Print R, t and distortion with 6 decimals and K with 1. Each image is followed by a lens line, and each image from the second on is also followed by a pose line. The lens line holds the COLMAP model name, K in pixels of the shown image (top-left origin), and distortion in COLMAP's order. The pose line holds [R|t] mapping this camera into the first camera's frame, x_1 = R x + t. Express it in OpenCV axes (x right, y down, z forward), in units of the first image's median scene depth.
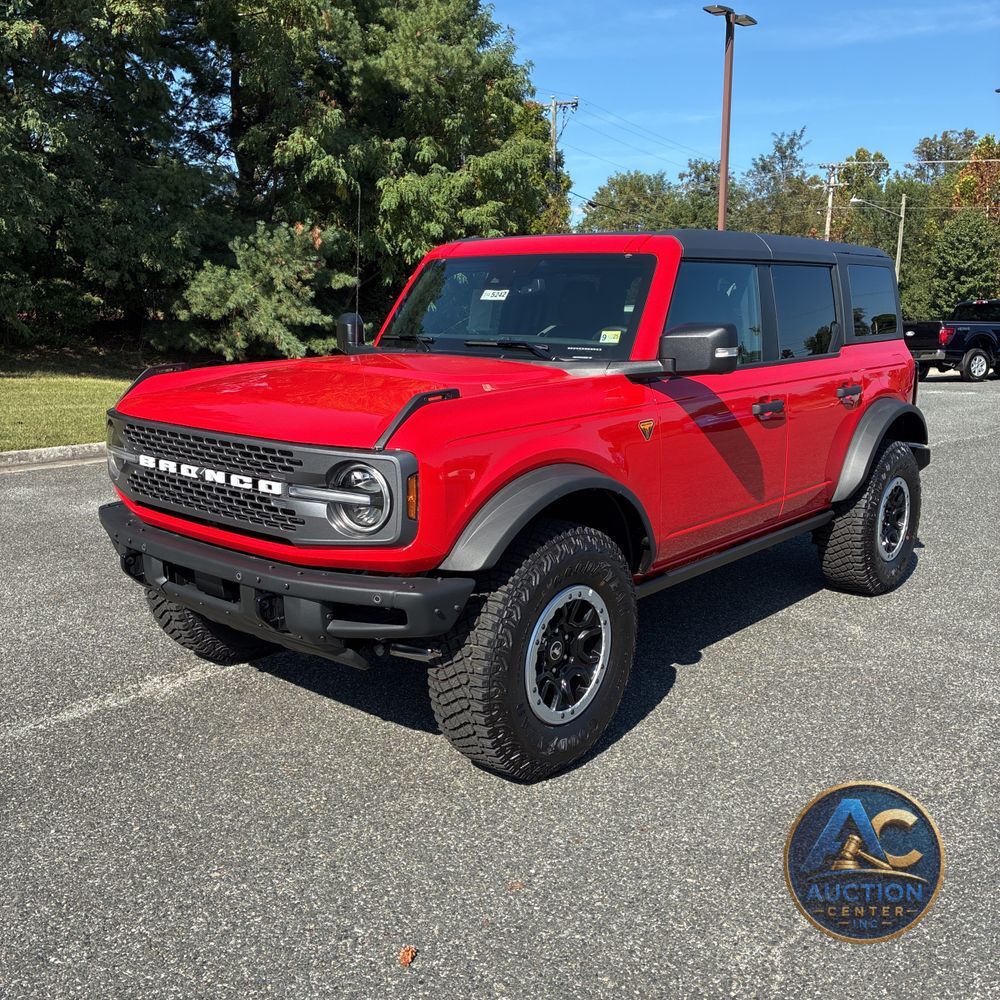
lens RADIAL K [[1003.3, 0, 500.0], [0, 1003.3, 500.0], [0, 0, 1]] dist [0.043880, -0.018997]
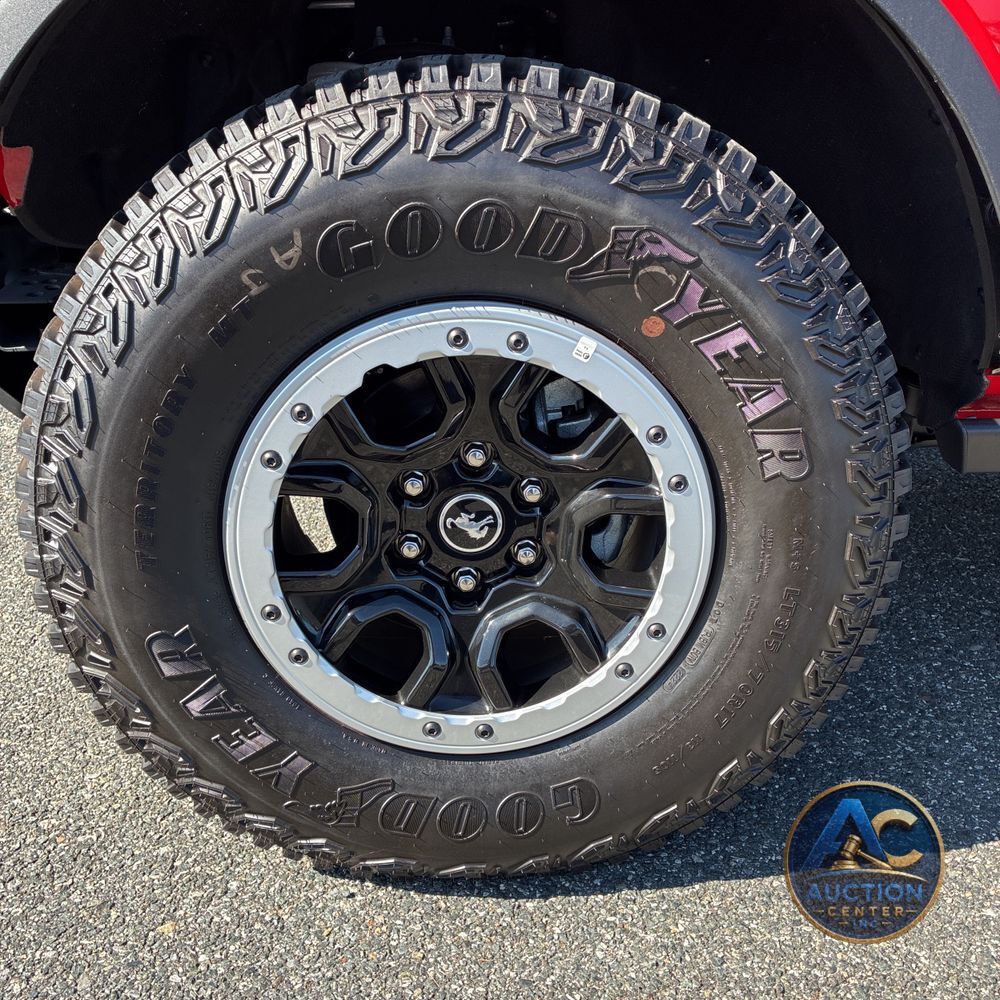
lens RADIAL K [[1019.1, 0, 474.2], [0, 1019.1, 498.4], [0, 0, 1]] dist [0.003521, 0.003818]
pose [[0.676806, 0.253312, -0.691206, 0.032664], [-0.135237, 0.965737, 0.221502, 0.009180], [0.723632, -0.056437, 0.687874, 0.097106]]
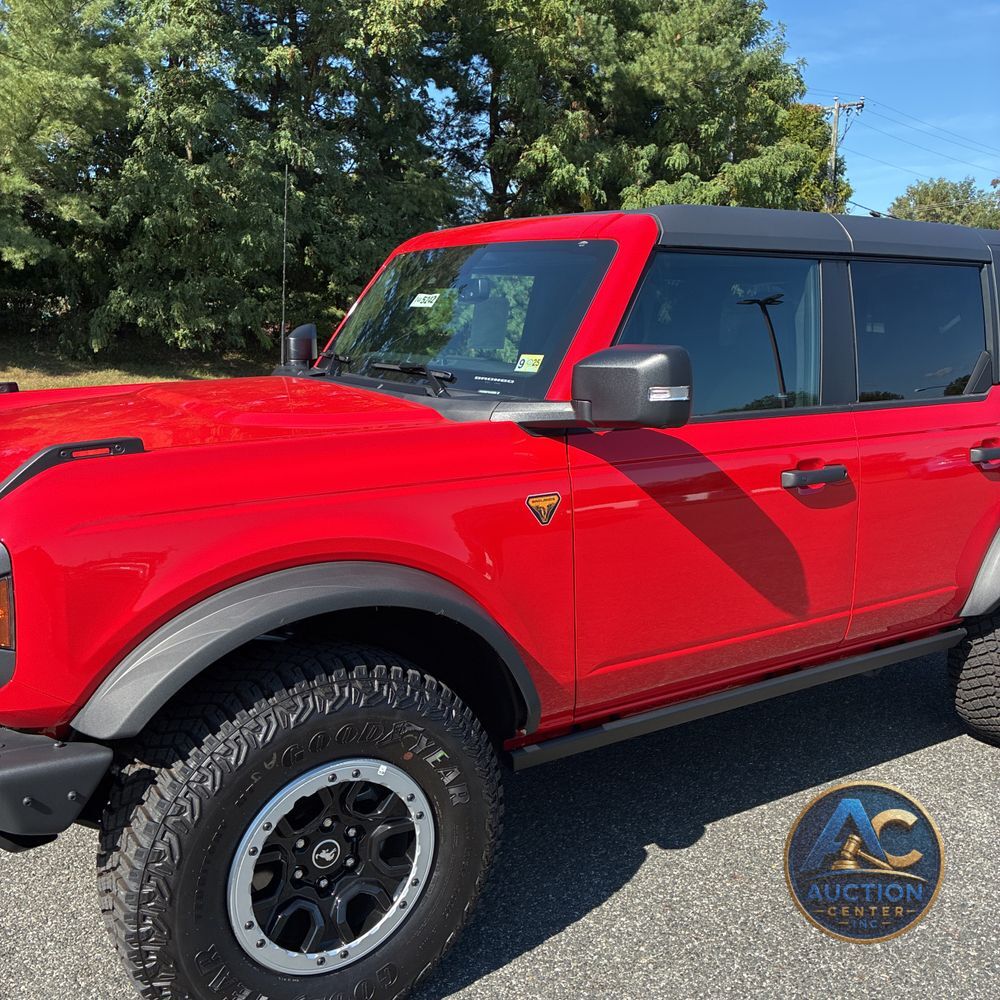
lens RADIAL K [[1010.6, 0, 497.3], [0, 1010.6, 510.4], [0, 0, 1]] dist [0.025481, -0.016492]
pose [[0.962069, 0.063449, -0.265324, 0.038857], [-0.065575, 0.997847, 0.000846, -0.009148], [0.264807, 0.016584, 0.964159, 0.049935]]
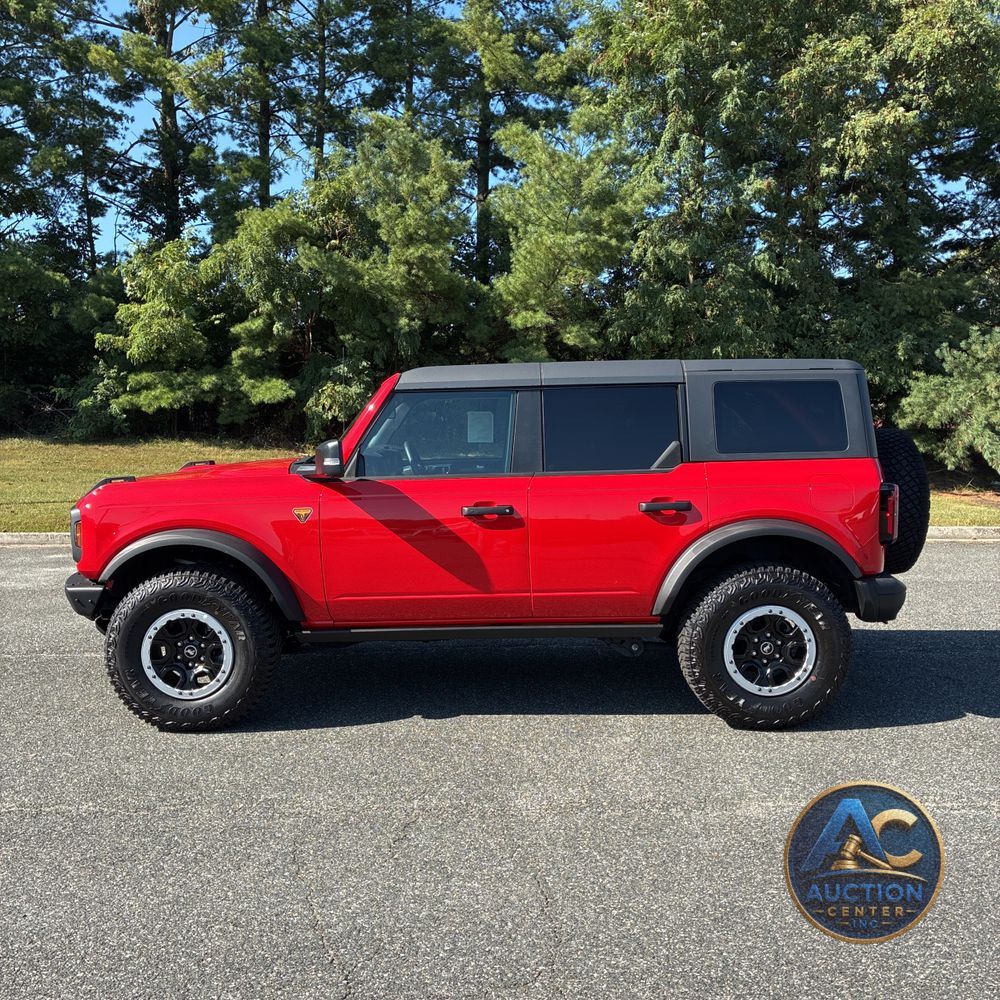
lens RADIAL K [[1010.6, 0, 497.3], [0, 1010.6, 510.4], [0, 0, 1]] dist [0.025481, -0.016492]
pose [[0.654531, 0.062326, -0.753461, 0.184548], [-0.132814, 0.990577, -0.033436, -0.008867], [0.744278, 0.121955, 0.656641, 0.038303]]
